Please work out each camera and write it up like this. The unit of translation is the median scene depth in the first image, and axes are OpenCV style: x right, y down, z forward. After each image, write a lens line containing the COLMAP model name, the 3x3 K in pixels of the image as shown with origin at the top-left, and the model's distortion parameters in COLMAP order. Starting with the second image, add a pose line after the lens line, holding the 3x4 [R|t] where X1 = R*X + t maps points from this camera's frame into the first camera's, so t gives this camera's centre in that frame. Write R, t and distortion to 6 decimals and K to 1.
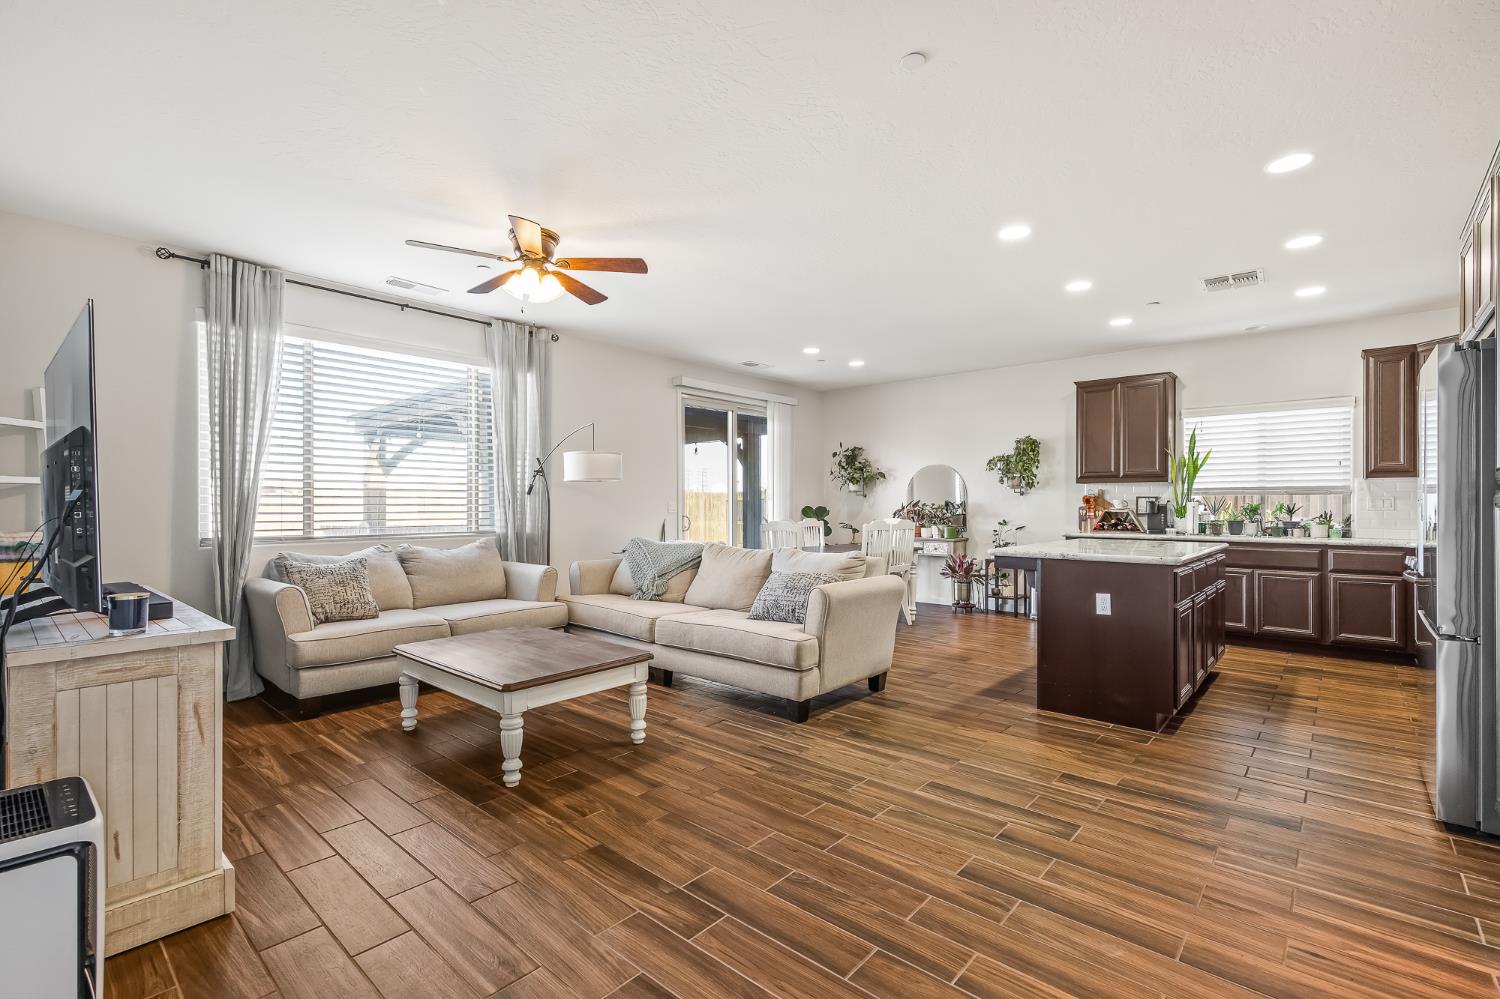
lens RADIAL K [[671.2, 0, 748.9], [0, 671.2, 504.6], [0, 0, 1]] dist [0.001461, 0.001342]
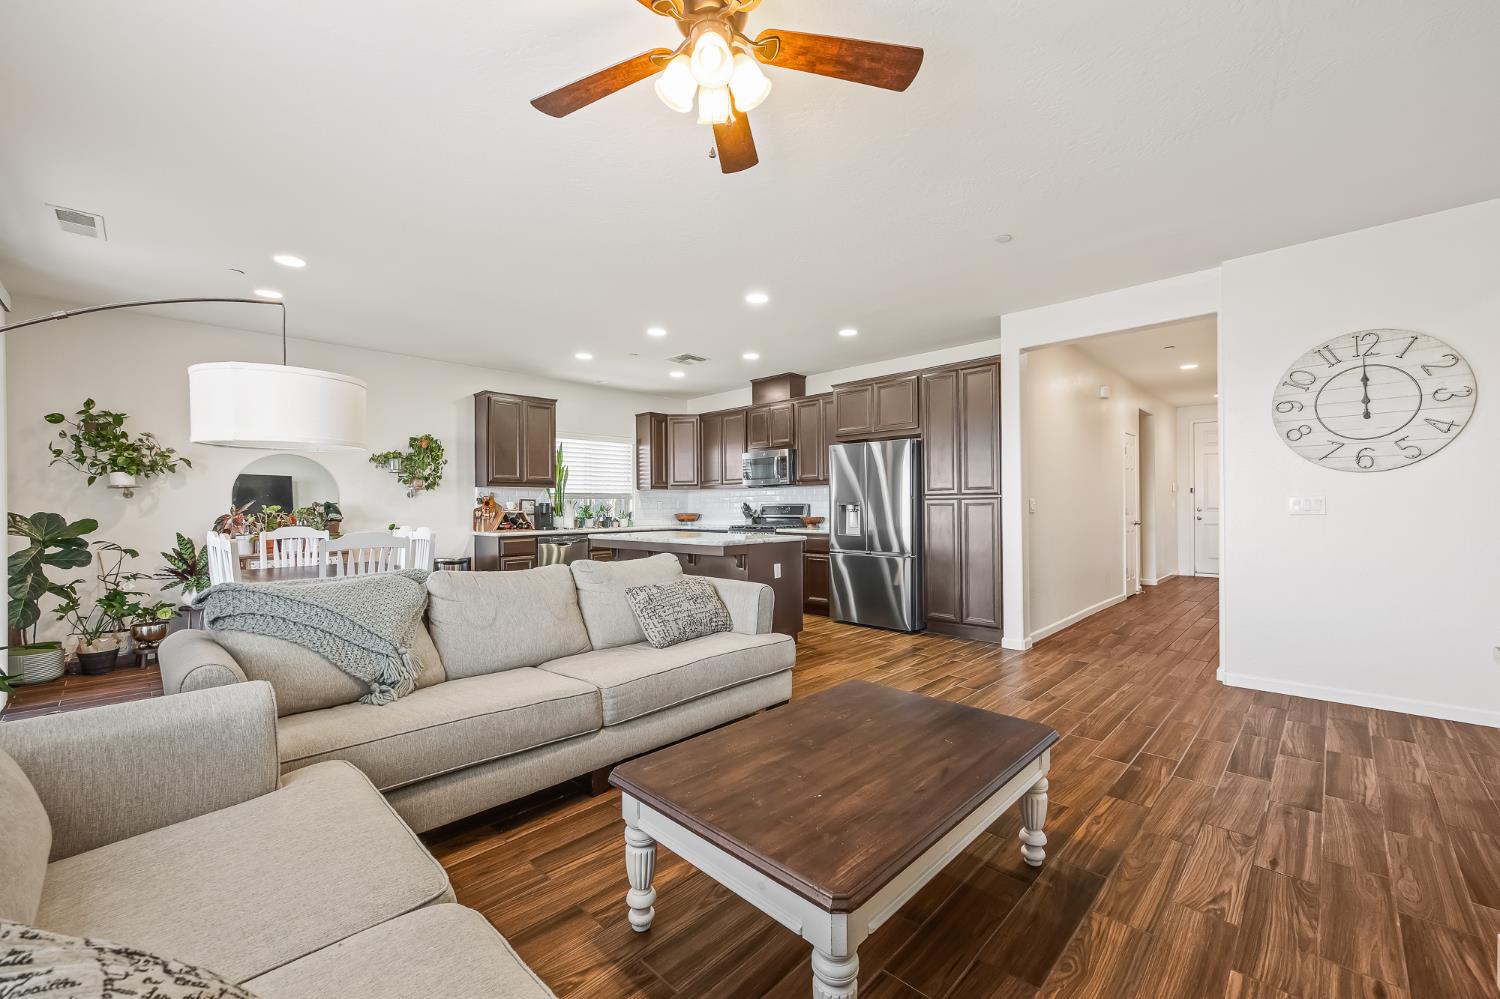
lens RADIAL K [[604.8, 0, 753.8], [0, 604.8, 504.9], [0, 0, 1]] dist [-0.000787, 0.000479]
pose [[0.049939, -0.000239, 0.998752, -0.475772], [0.008492, 0.999964, -0.000185, 0.001408], [-0.998716, 0.008490, 0.049939, 0.573157]]
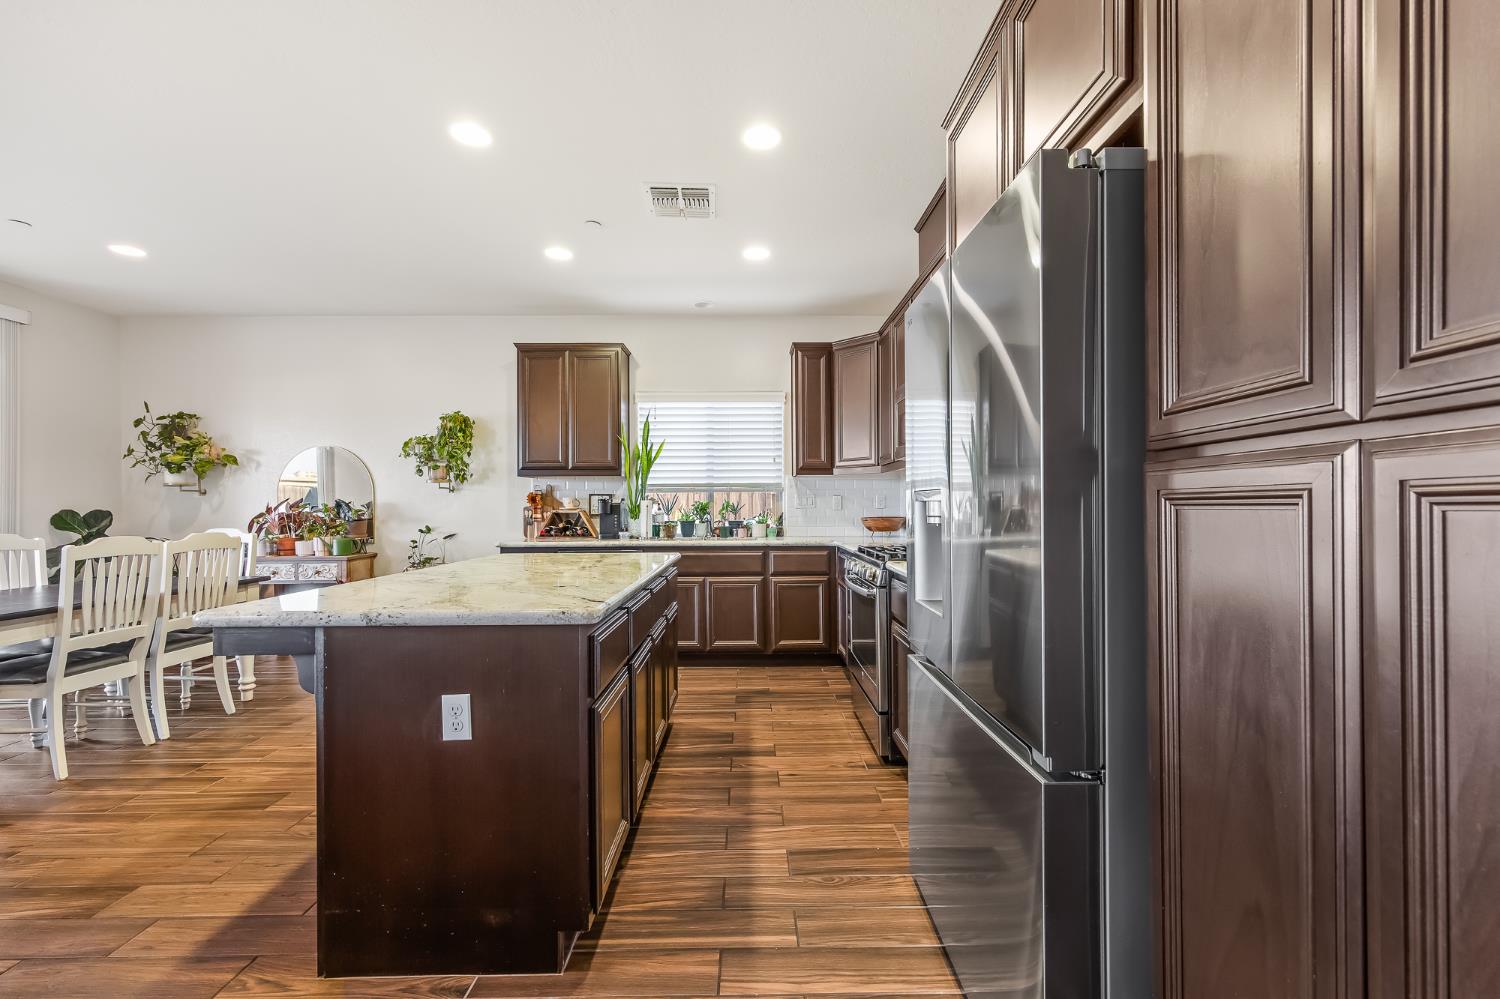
lens RADIAL K [[604.8, 0, 752.0], [0, 604.8, 506.2], [0, 0, 1]] dist [-0.000787, 0.000479]
pose [[0.741799, -0.006548, 0.670591, 0.241969], [0.006760, 0.999975, 0.002286, 0.002735], [-0.670589, 0.002837, 0.741824, 0.336410]]
